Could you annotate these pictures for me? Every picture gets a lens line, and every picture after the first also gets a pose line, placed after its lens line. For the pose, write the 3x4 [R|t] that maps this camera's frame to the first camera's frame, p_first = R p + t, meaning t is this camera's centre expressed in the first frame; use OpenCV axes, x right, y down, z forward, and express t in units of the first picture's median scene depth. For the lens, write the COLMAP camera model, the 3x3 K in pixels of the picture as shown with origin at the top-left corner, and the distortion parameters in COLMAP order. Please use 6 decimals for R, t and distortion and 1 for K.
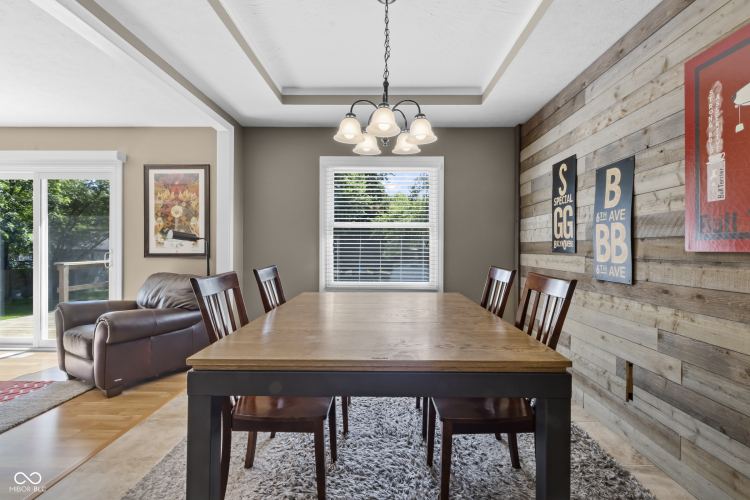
lens RADIAL K [[349.7, 0, 376.0], [0, 349.7, 249.9], [0, 0, 1]] dist [-0.002075, -0.000395]
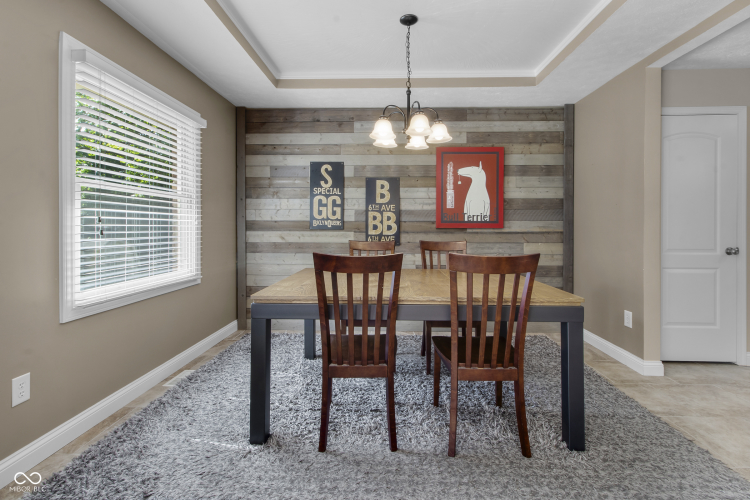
lens RADIAL K [[349.7, 0, 376.3], [0, 349.7, 229.8], [0, 0, 1]] dist [-0.002075, -0.000395]
pose [[0.010028, -0.014189, 0.999849, -0.824357], [0.002258, 0.999897, 0.014167, -0.008919], [-0.999947, 0.002116, 0.010059, 0.777503]]
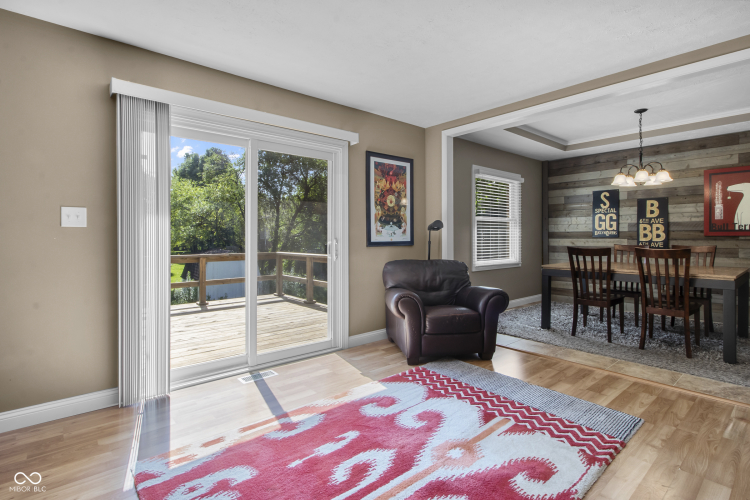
lens RADIAL K [[377.1, 0, 379.2], [0, 377.1, 239.4], [0, 0, 1]] dist [0.002229, 0.000422]
pose [[0.741573, -0.011156, 0.670779, -1.802863], [0.009733, 0.999935, 0.005871, -0.005050], [-0.670802, 0.002175, 0.741634, 0.273144]]
